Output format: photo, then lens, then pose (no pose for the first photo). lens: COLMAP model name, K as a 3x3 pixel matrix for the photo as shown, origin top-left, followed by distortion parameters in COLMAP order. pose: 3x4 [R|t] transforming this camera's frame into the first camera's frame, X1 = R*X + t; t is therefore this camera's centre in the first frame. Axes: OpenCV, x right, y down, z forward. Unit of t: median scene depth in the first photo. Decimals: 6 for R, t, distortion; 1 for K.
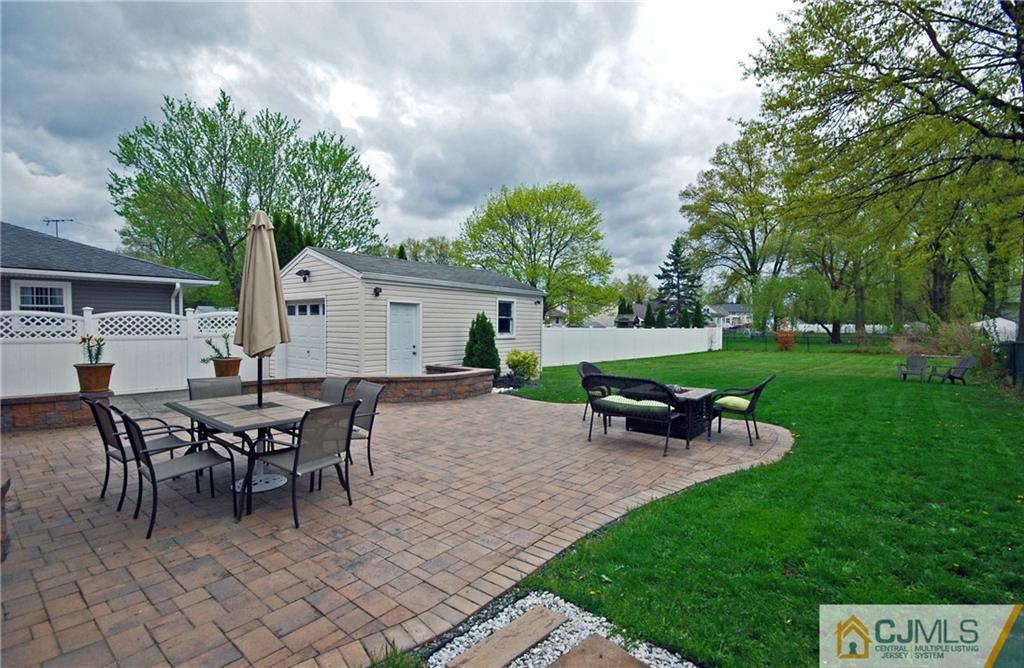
lens RADIAL K [[454.2, 0, 518.0], [0, 454.2, 333.6], [0, 0, 1]] dist [0.004395, 0.000224]
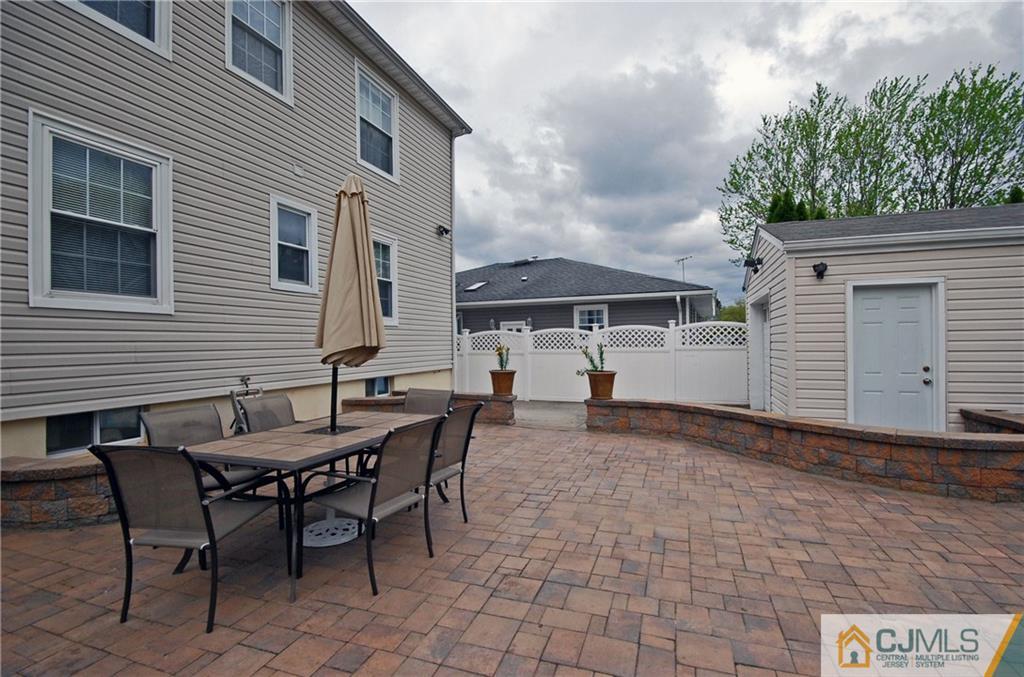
lens RADIAL K [[465.2, 0, 520.1], [0, 465.2, 340.0], [0, 0, 1]] dist [0.000332, -0.001541]
pose [[0.333749, -0.017386, -0.942502, 0.108374], [-0.003709, 0.999798, -0.019756, 0.008267], [0.942655, 0.010089, 0.333617, 0.402221]]
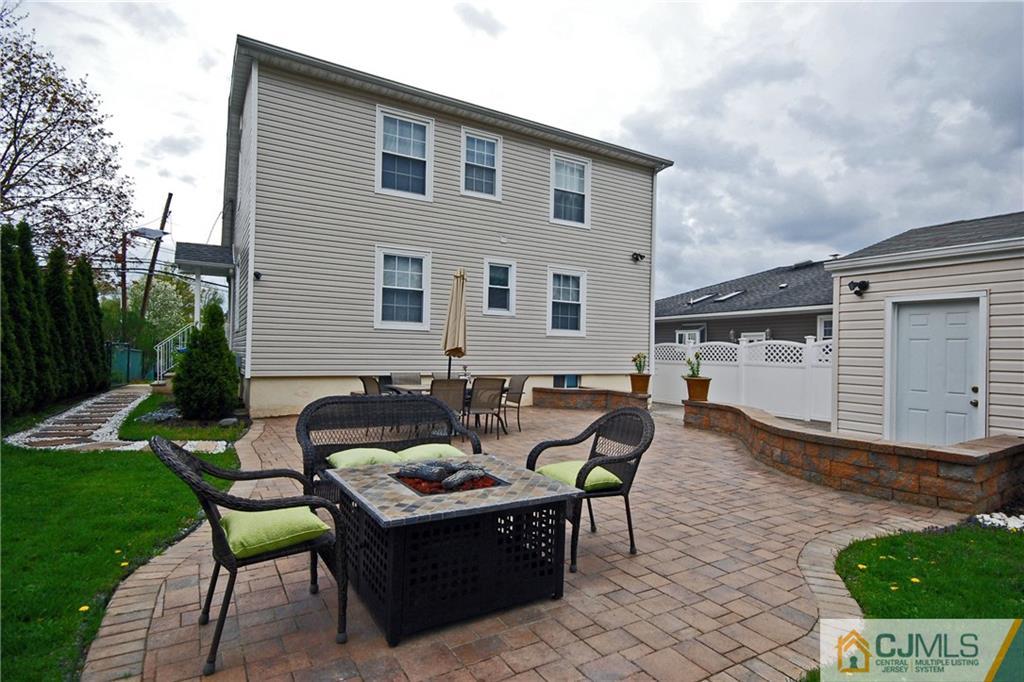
lens RADIAL K [[522.5, 0, 510.7], [0, 522.5, 345.1], [0, 0, 1]] dist [-0.006503, -0.000939]
pose [[-0.360890, -0.026871, -0.932221, 0.448763], [-0.040716, 0.999086, -0.013036, 0.009237], [0.931719, 0.033252, -0.361654, 0.745624]]
